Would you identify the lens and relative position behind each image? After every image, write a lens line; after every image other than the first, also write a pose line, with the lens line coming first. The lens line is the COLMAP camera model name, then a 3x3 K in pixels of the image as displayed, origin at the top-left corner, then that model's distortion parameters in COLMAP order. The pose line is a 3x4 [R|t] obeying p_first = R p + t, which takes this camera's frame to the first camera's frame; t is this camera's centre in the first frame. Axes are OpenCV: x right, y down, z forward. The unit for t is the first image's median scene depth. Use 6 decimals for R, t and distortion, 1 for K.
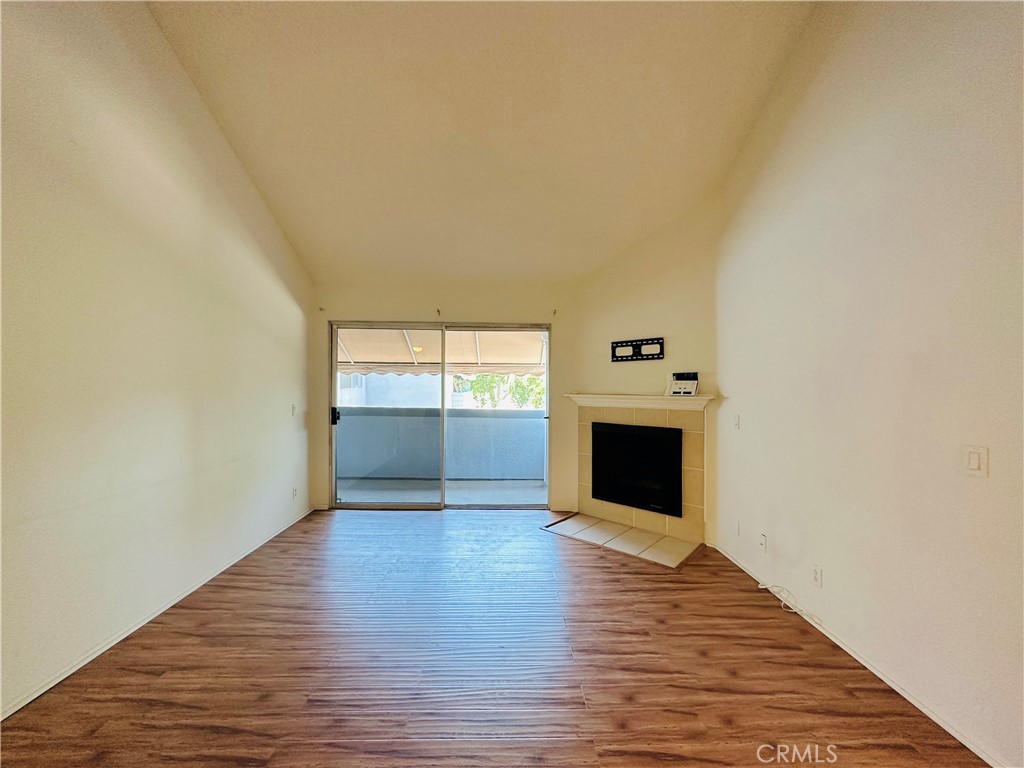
lens RADIAL K [[408.1, 0, 511.4], [0, 408.1, 382.8], [0, 0, 1]] dist [-0.005994, 0.000029]
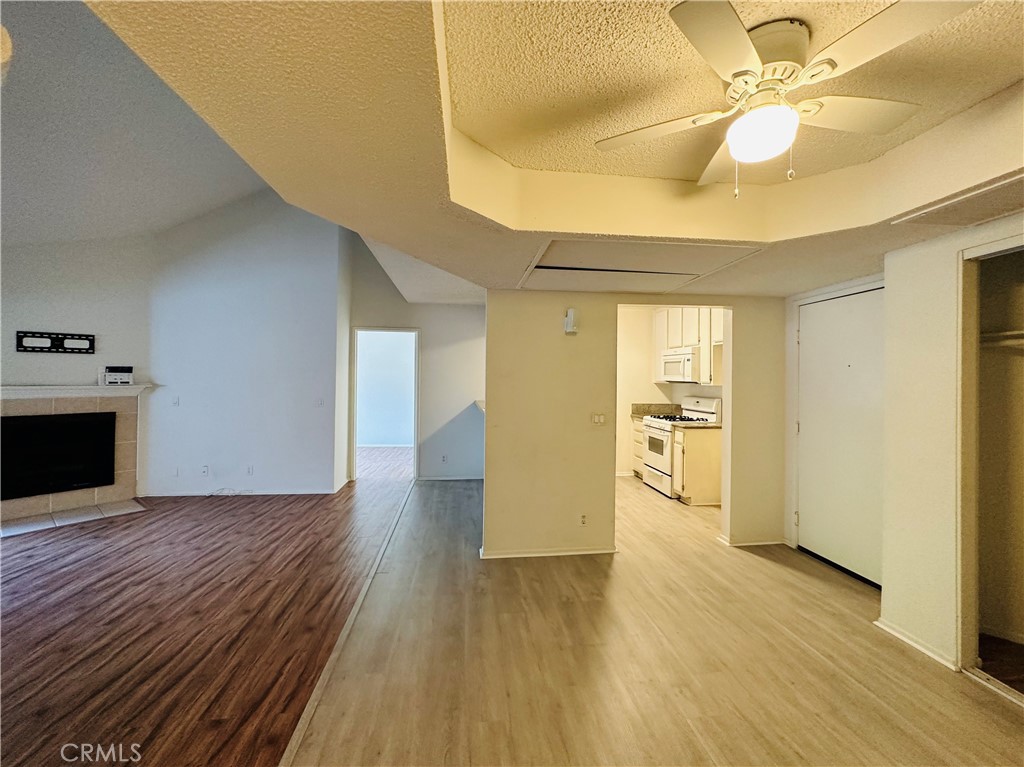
lens RADIAL K [[408.1, 0, 510.3], [0, 408.1, 380.1], [0, 0, 1]] dist [-0.005994, 0.000029]
pose [[-0.101905, -0.004428, 0.994784, -0.896022], [-0.010189, 0.999942, 0.003407, 0.000420], [-0.994742, -0.009788, -0.101944, -0.059397]]
